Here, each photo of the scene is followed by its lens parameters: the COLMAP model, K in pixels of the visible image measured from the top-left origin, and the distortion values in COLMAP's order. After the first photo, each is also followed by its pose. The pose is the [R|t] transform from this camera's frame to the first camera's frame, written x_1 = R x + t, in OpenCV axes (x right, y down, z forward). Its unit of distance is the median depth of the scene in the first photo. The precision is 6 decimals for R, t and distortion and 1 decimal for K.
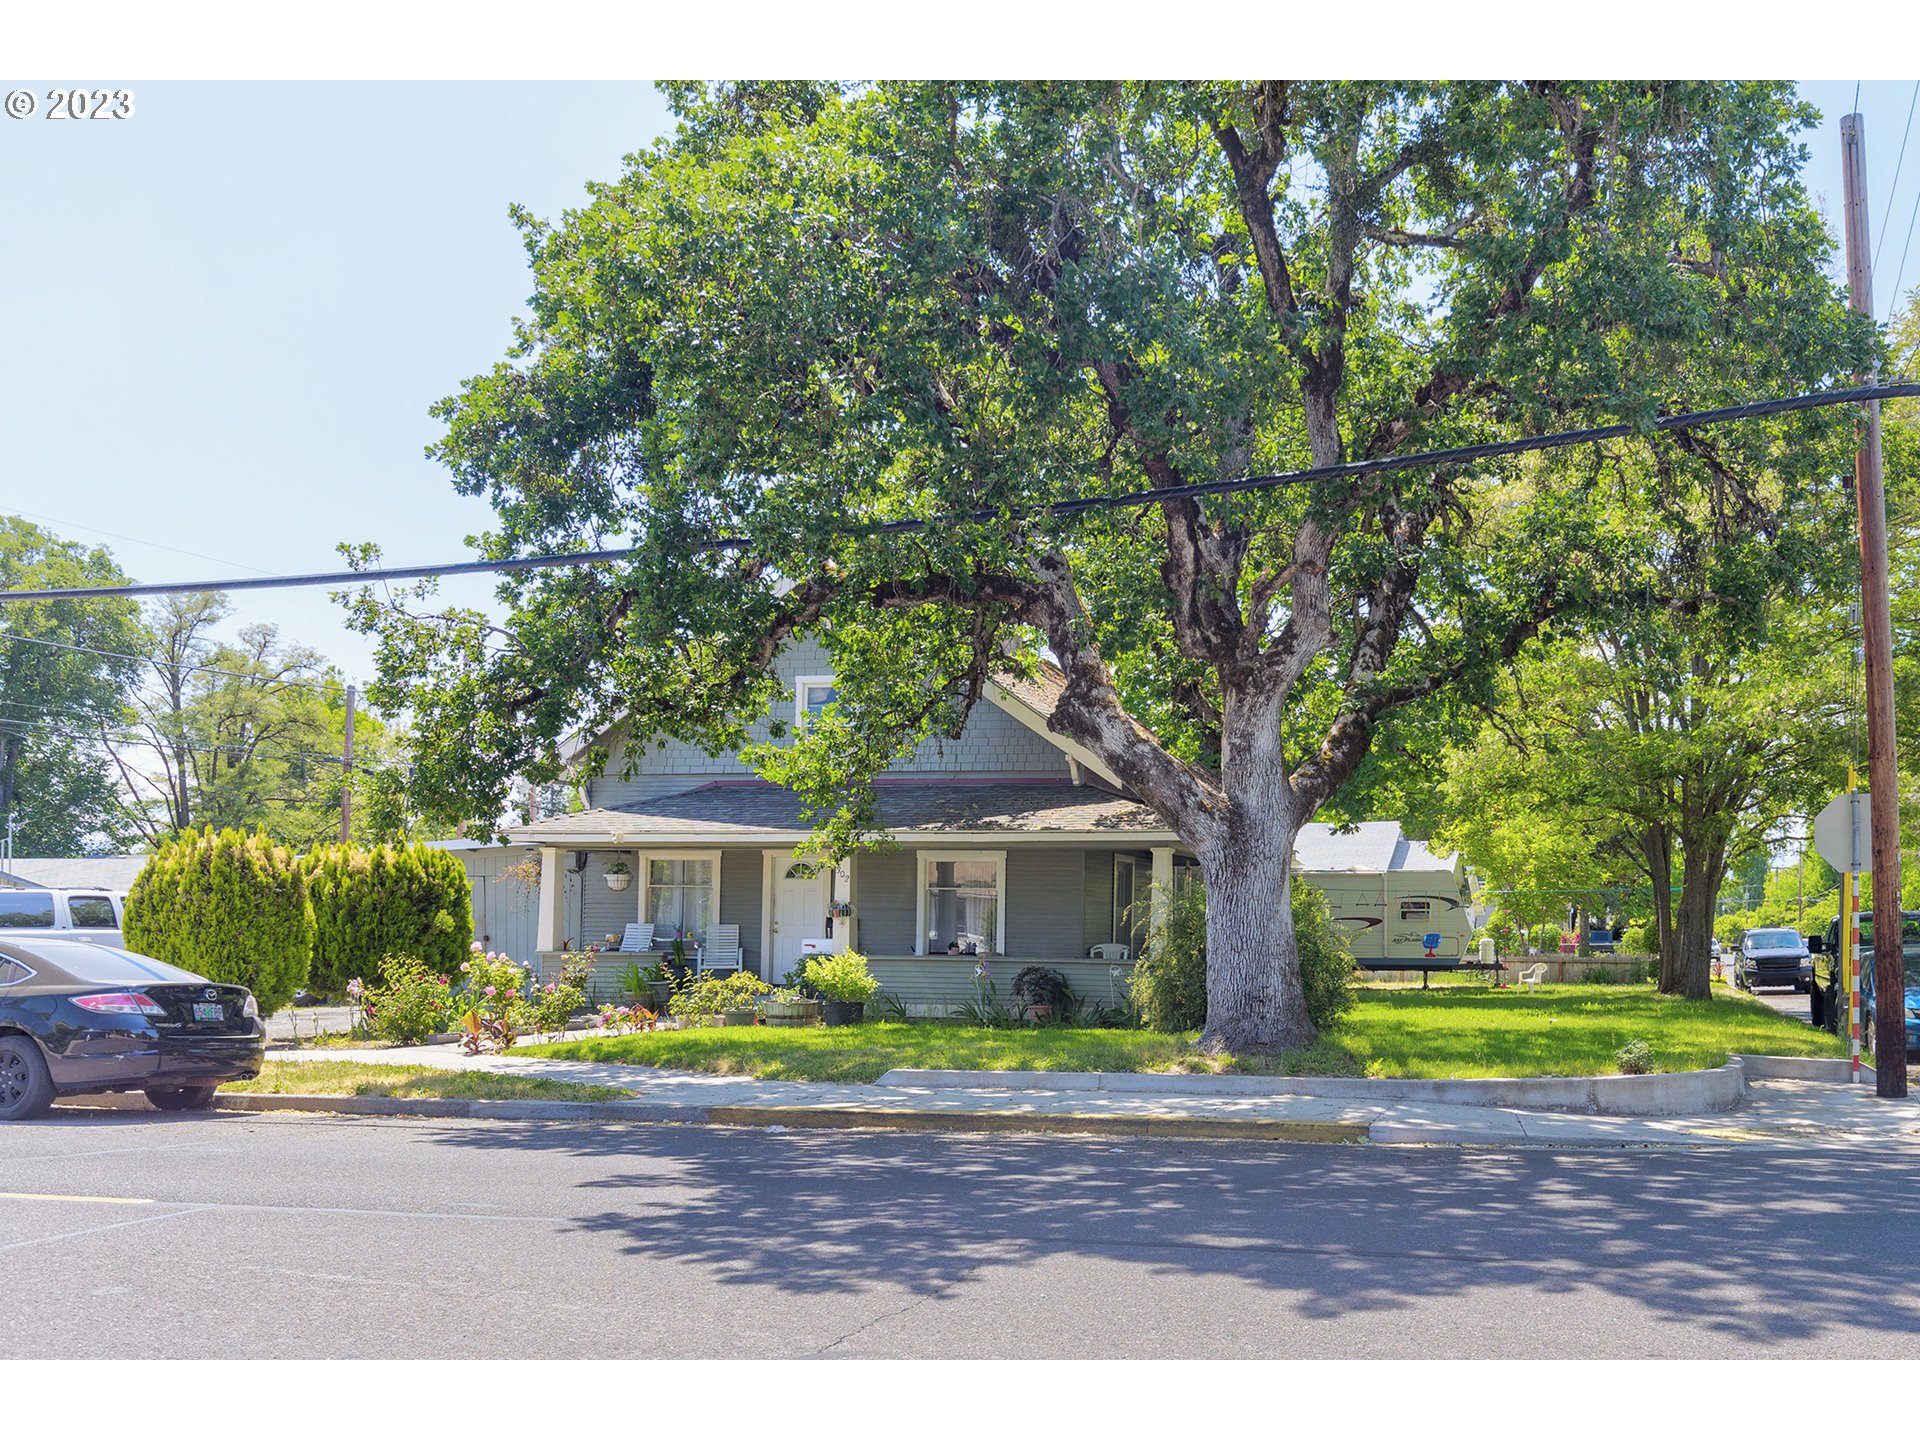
lens RADIAL K [[1662.4, 0, 1239.1], [0, 1662.4, 908.3], [0, 0, 1]] dist [-0.001268, -0.000081]
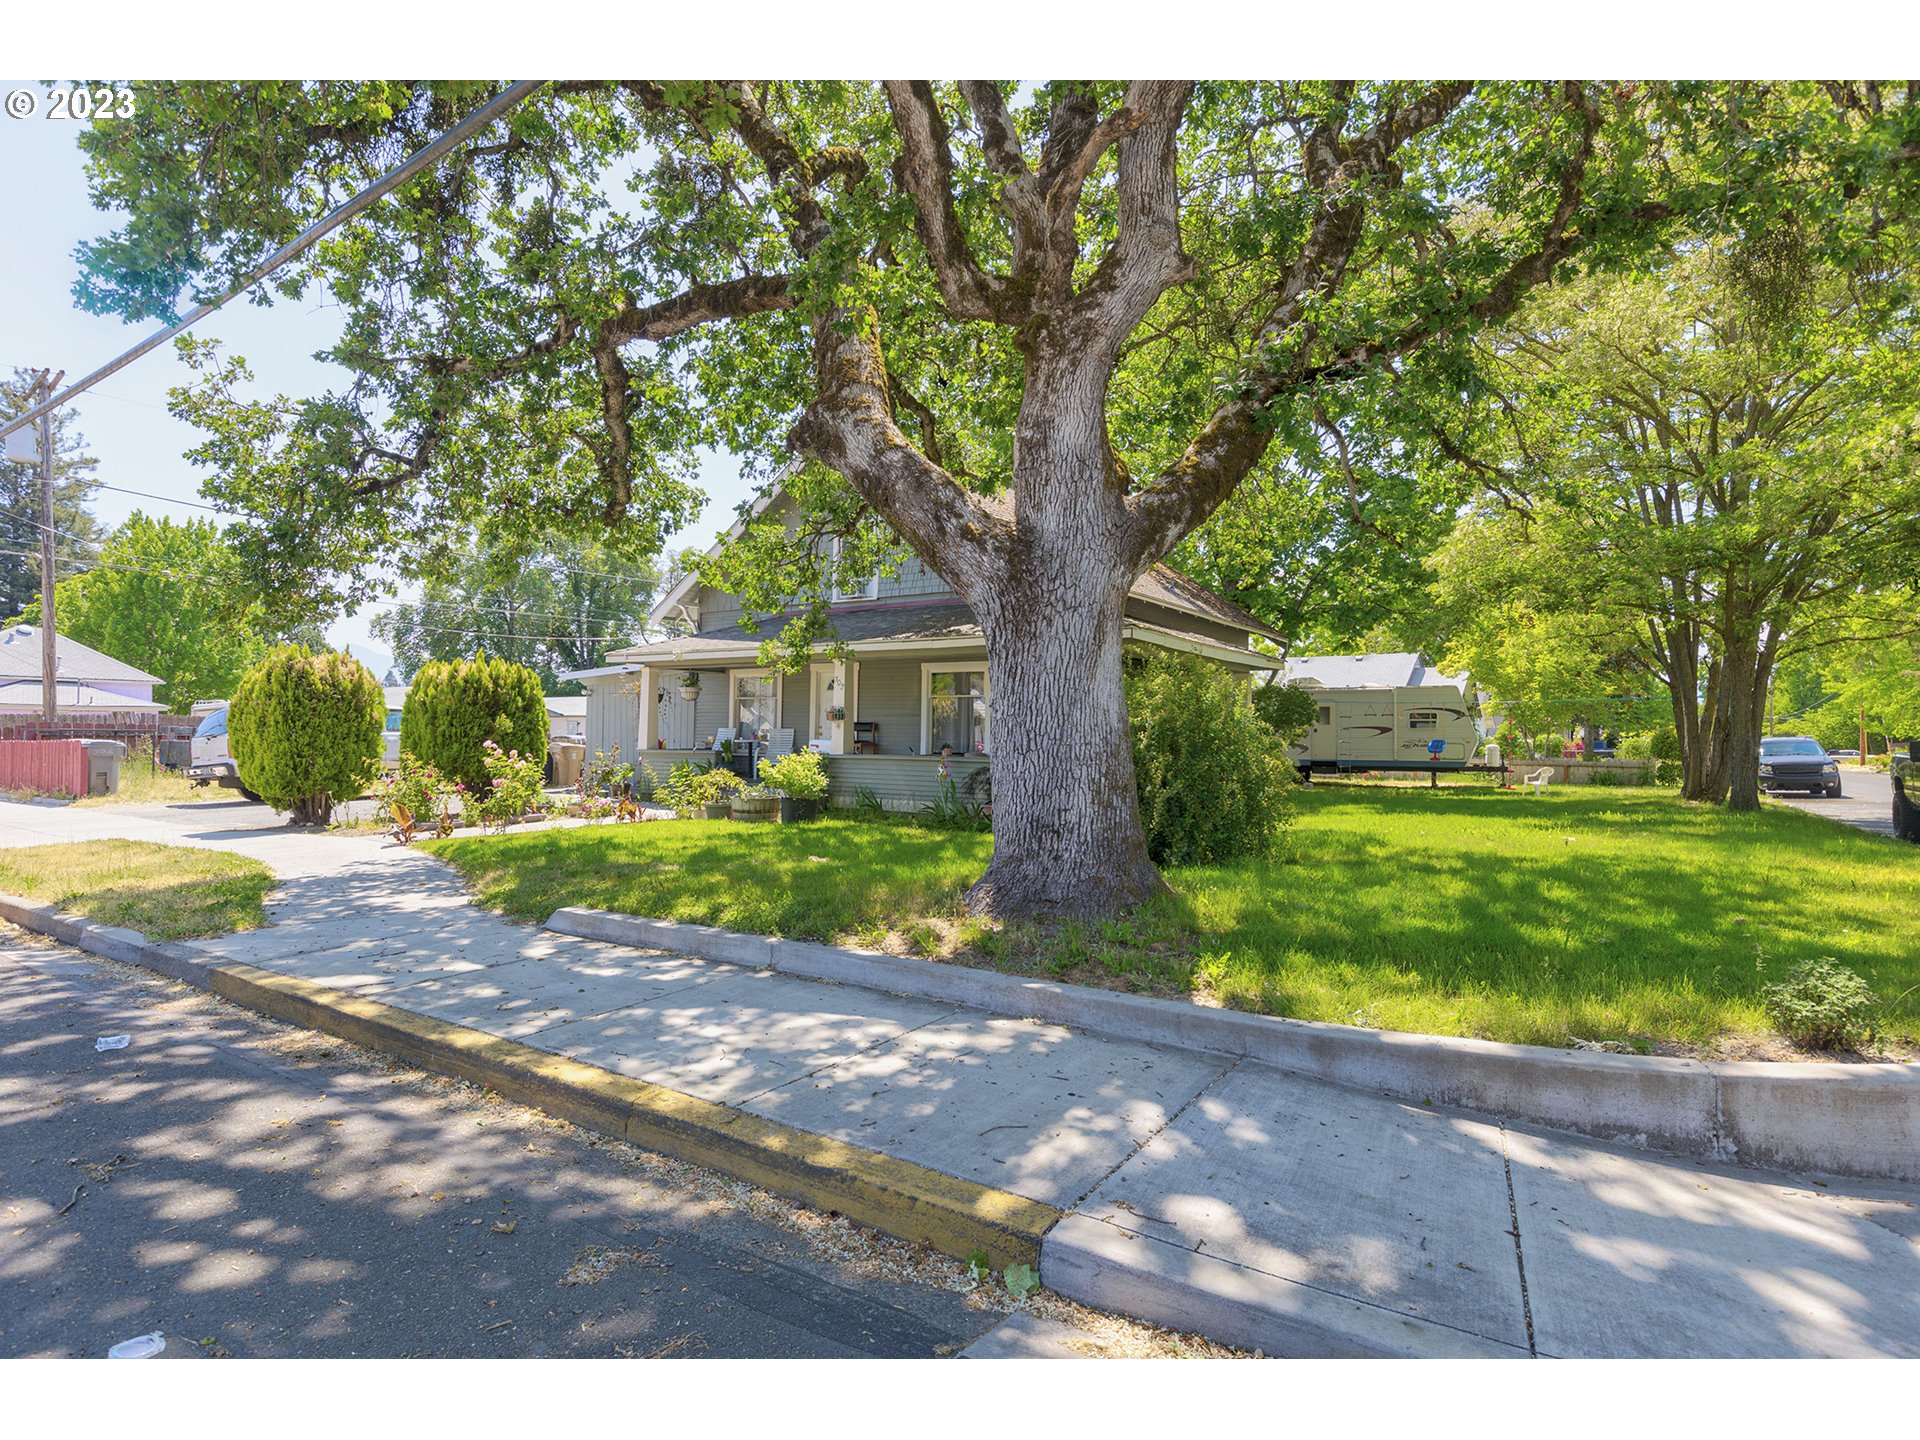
lens RADIAL K [[975.5, 0, 960.0], [0, 975.5, 720.0], [0, 0, 1]] dist [0.001416, -0.000589]
pose [[0.936432, -0.004458, -0.350821, 0.064452], [0.001704, 0.999965, -0.008158, 0.009337], [0.350845, 0.007041, 0.936407, 0.375332]]
